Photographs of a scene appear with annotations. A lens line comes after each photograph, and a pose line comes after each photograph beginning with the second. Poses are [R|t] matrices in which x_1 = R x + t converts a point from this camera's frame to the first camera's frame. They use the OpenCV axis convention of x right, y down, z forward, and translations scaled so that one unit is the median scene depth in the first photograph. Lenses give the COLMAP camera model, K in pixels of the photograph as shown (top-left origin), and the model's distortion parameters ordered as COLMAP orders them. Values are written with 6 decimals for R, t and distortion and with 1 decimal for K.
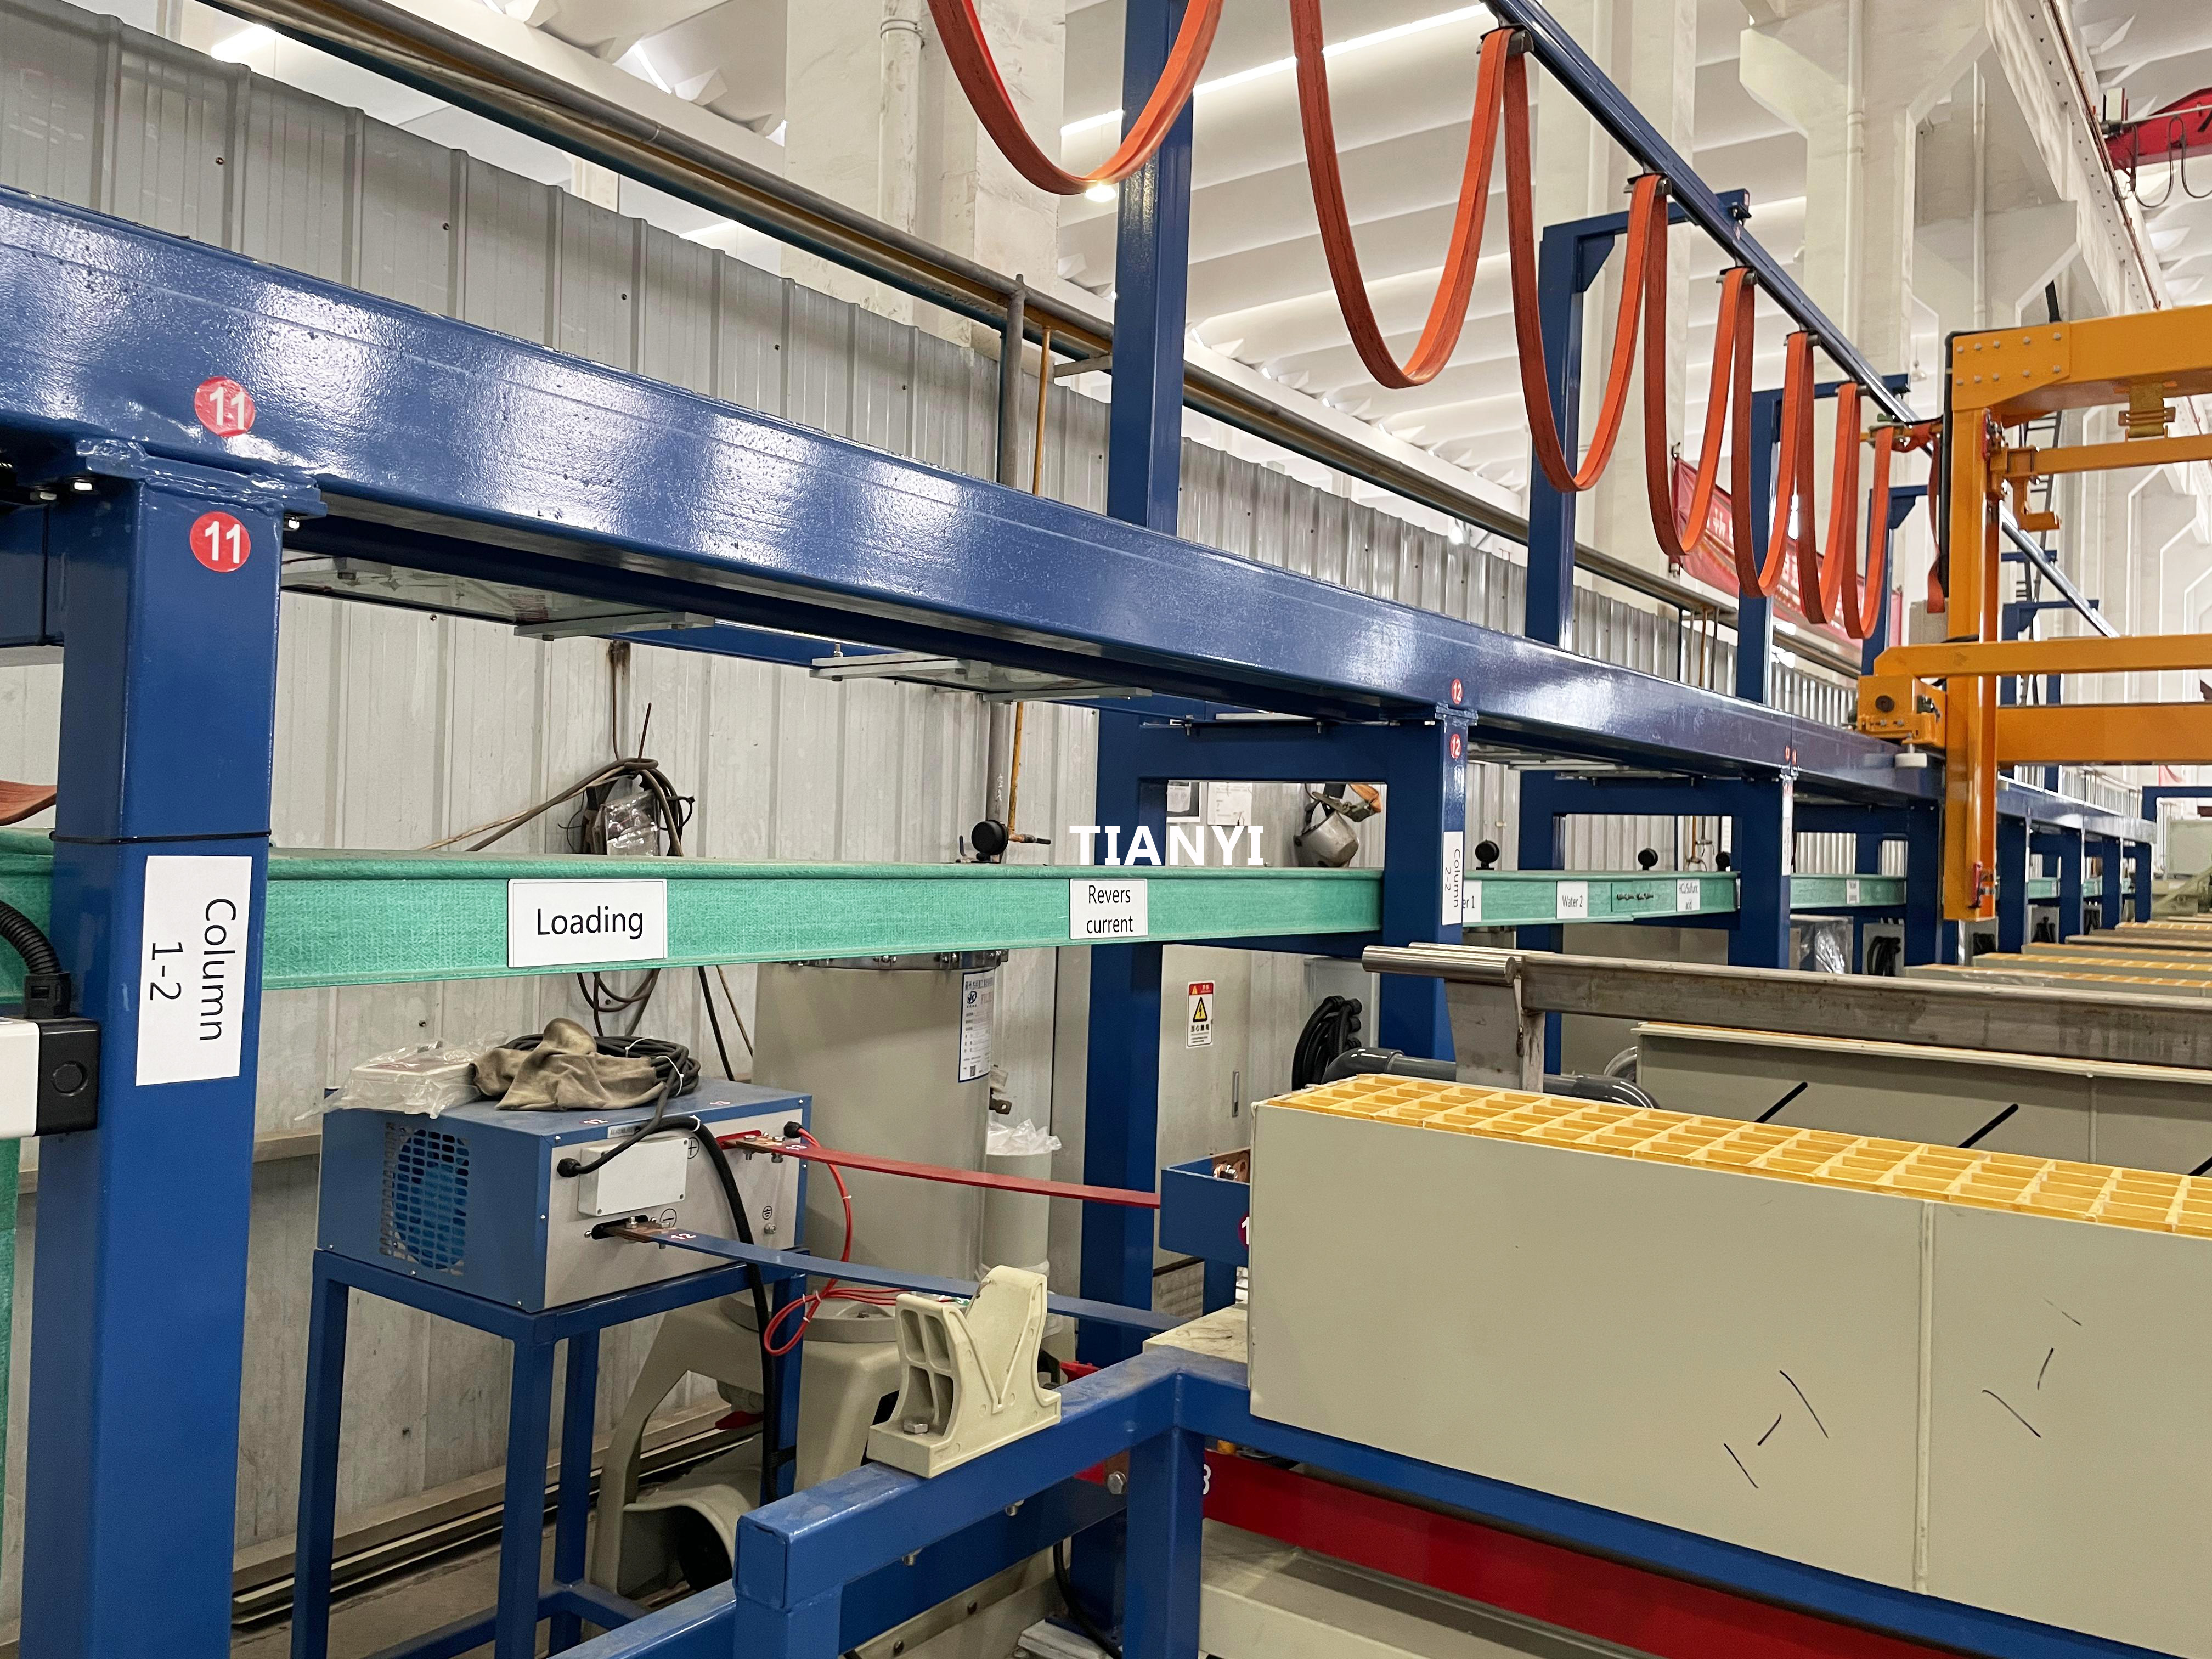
lens RADIAL K [[1679.8, 0, 1100.4], [0, 1679.8, 818.3], [0, 0, 1]] dist [0.087551, -0.111824]
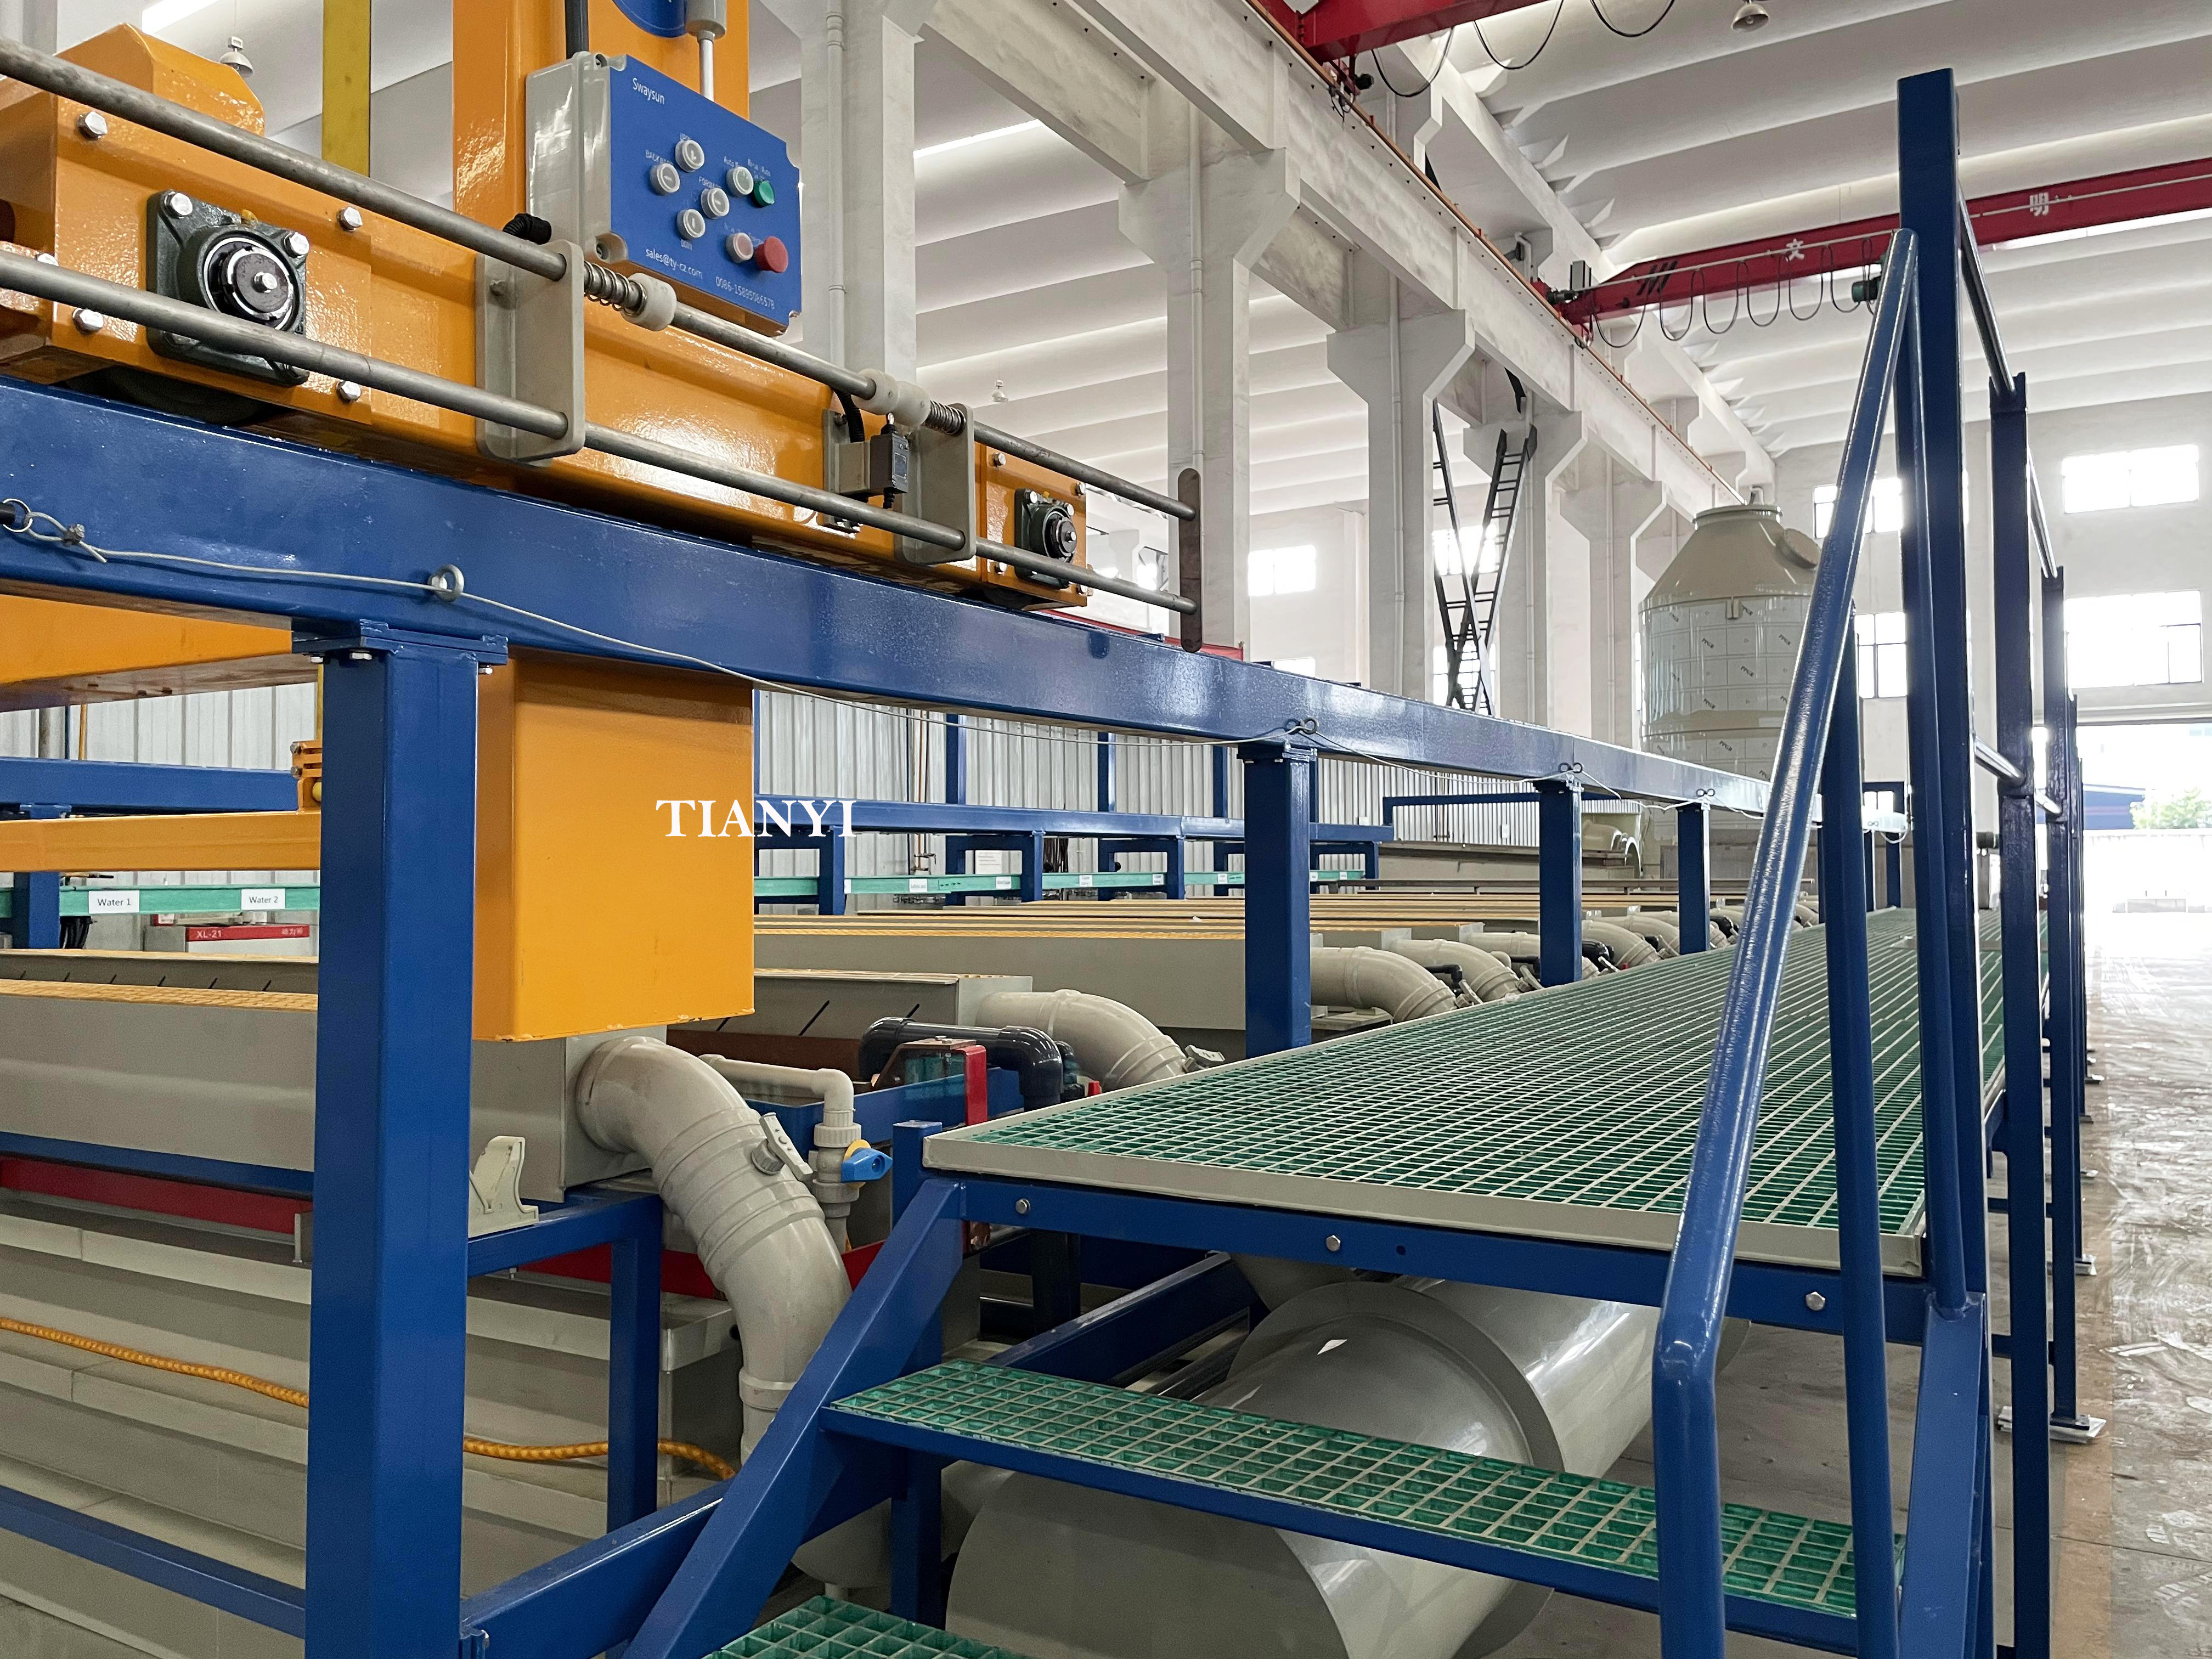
lens RADIAL K [[1679.8, 0, 1106.4], [0, 1679.8, 829.6], [0, 0, 1]] dist [0.087551, -0.111824]
pose [[0.993899, -0.034621, 0.104720, 0.233599], [0.035261, 0.999369, -0.004266, 0.003356], [-0.104506, 0.007933, 0.994493, -0.214336]]
